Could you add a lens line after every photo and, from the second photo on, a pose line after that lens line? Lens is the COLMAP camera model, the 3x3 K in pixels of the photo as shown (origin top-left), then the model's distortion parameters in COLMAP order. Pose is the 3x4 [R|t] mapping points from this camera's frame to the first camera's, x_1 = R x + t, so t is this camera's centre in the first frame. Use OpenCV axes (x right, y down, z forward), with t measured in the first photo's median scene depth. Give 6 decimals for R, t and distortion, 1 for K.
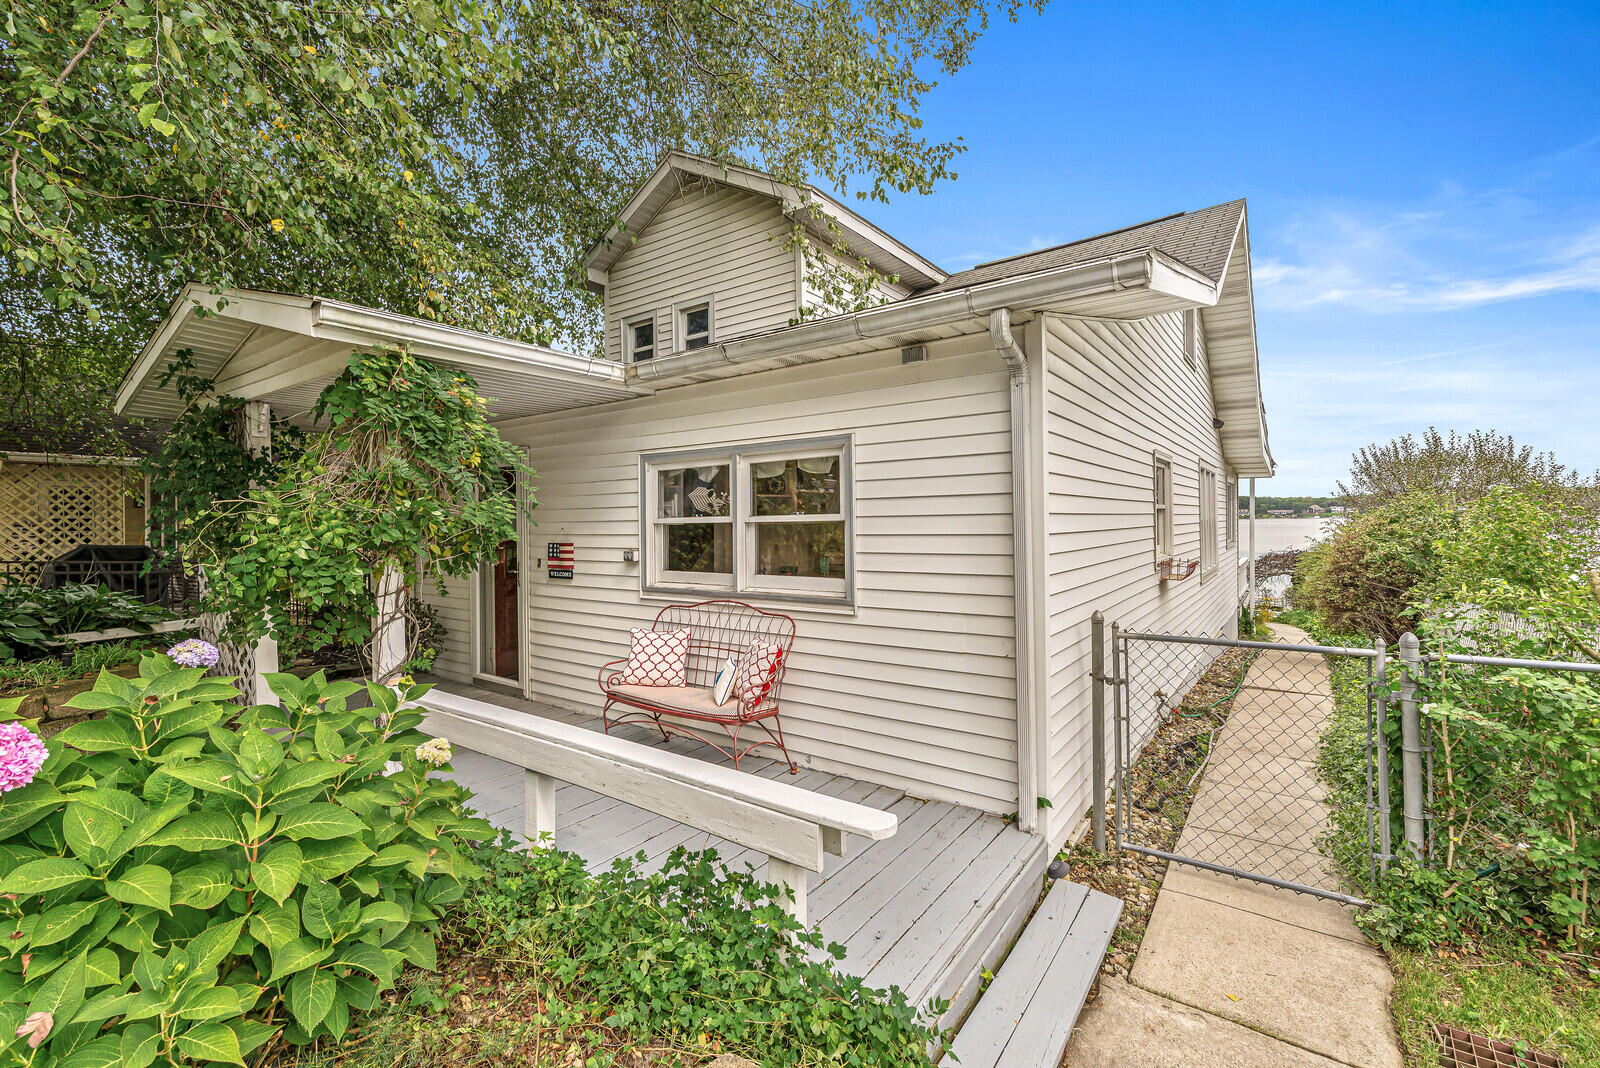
lens RADIAL K [[700.3, 0, 796.4], [0, 700.3, 522.2], [0, 0, 1]] dist [-0.003868, -0.000840]
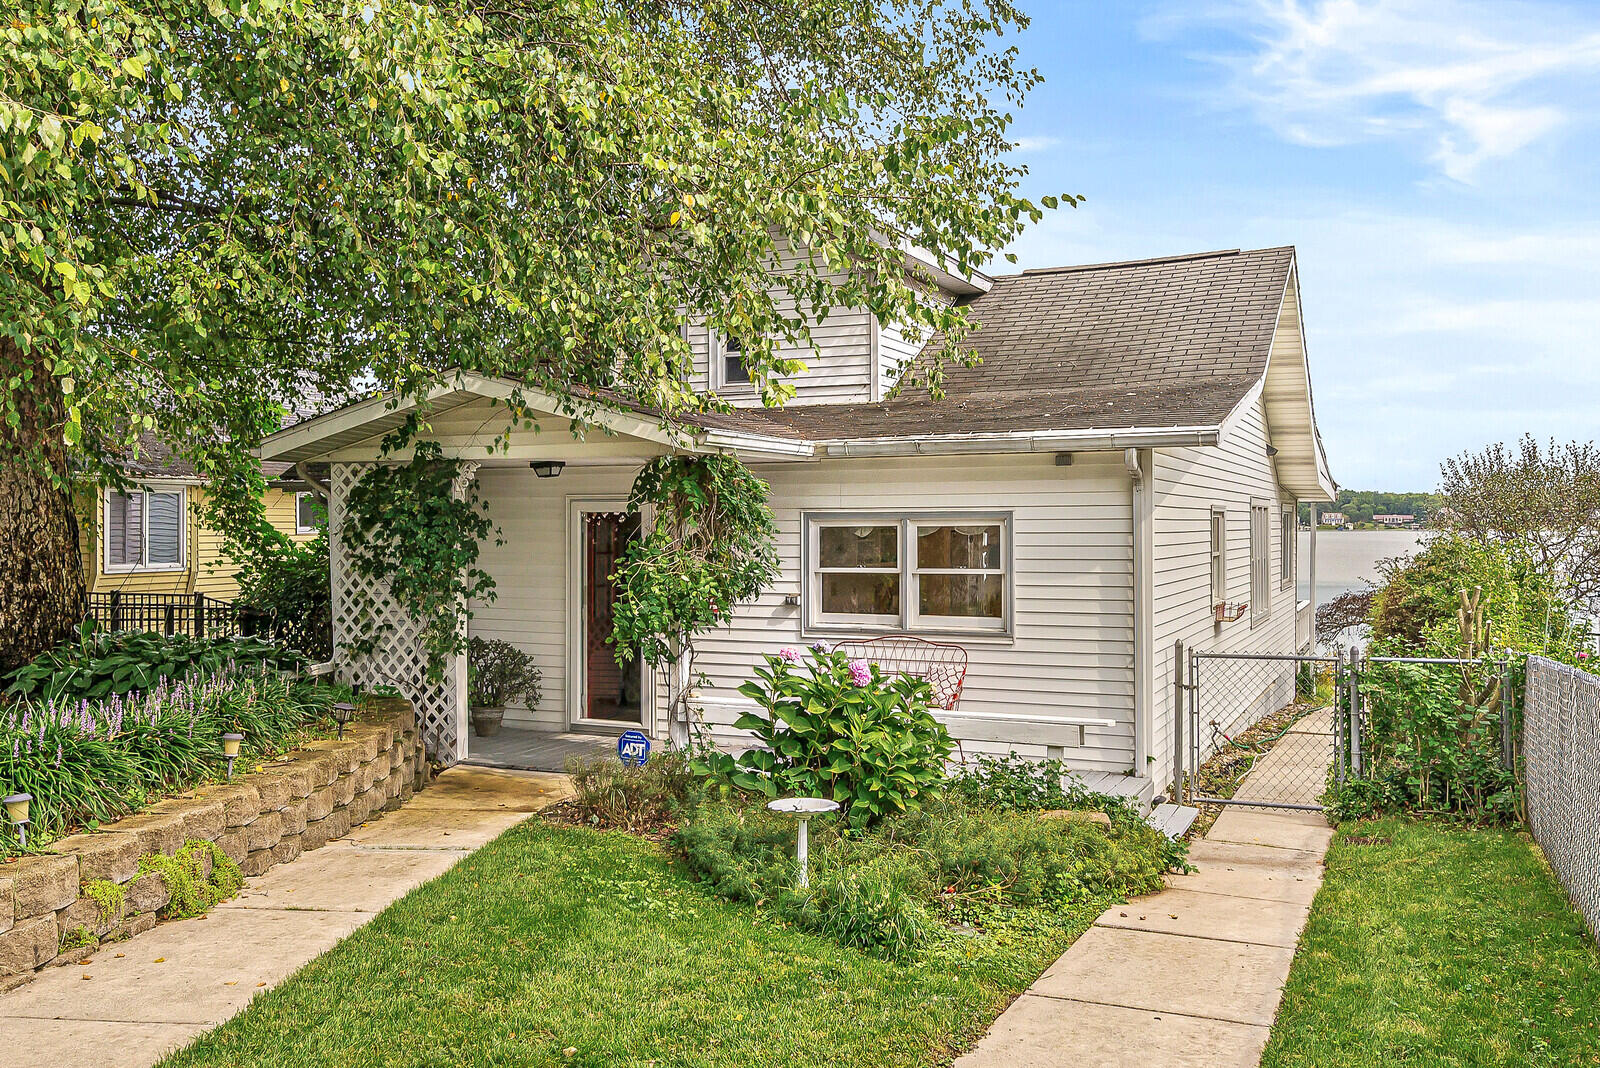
lens RADIAL K [[1392.6, 0, 800.0], [0, 1392.6, 534.0], [0, 0, 1]] dist [0.000503, 0.004289]
pose [[0.979521, 0.009040, 0.201140, -0.721281], [-0.009841, 0.999947, 0.002985, -0.070856], [-0.201102, -0.004904, 0.979558, -1.303092]]
